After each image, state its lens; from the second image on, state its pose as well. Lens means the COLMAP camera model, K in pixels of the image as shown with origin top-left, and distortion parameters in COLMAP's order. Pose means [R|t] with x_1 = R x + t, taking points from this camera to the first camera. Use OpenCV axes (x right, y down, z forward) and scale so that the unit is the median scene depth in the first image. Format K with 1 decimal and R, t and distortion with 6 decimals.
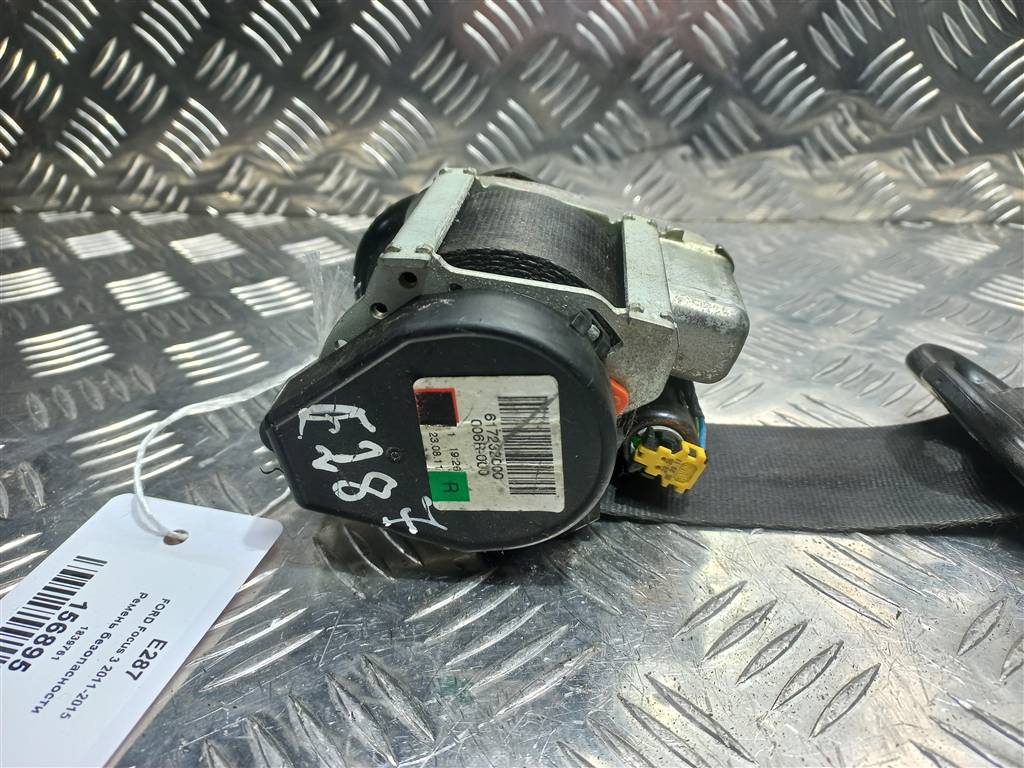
lens RADIAL K [[756.7, 0, 512.0], [0, 756.7, 384.0], [0, 0, 1]] dist [0.006895, 0.007857]
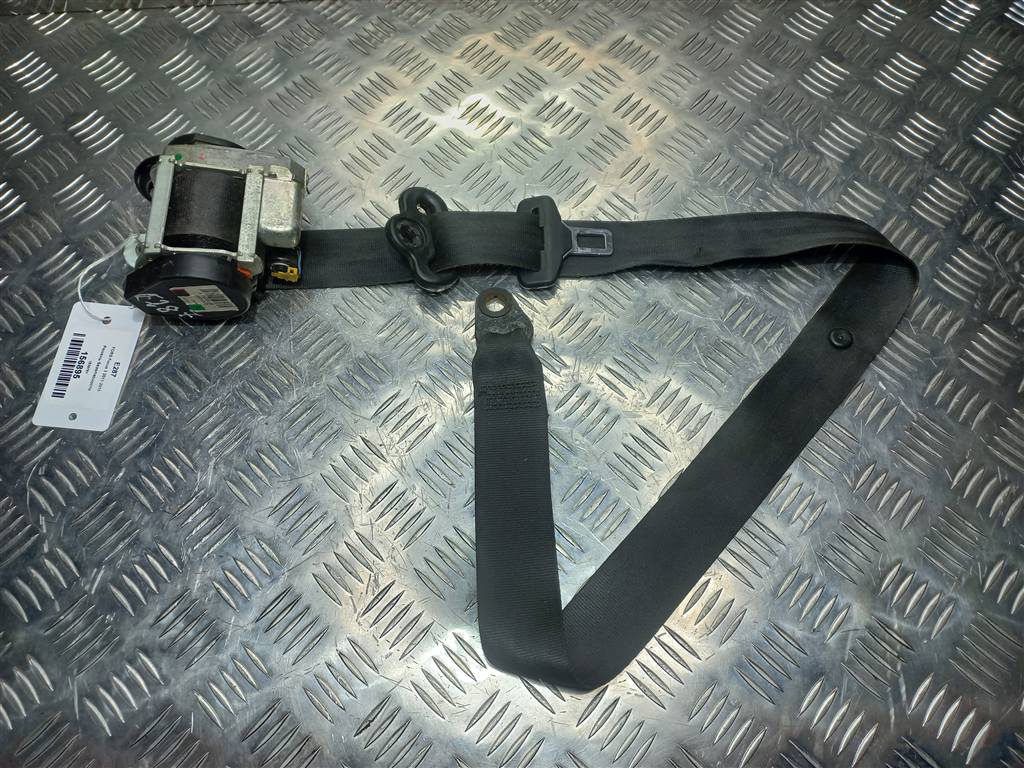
lens RADIAL K [[751.9, 0, 512.0], [0, 751.9, 384.0], [0, 0, 1]] dist [-0.003408, 0.049854]
pose [[0.991912, -0.118237, 0.046165, 0.411451], [0.063999, 0.779964, 0.622543, -0.588337], [-0.109615, -0.614554, 0.781222, -0.686030]]
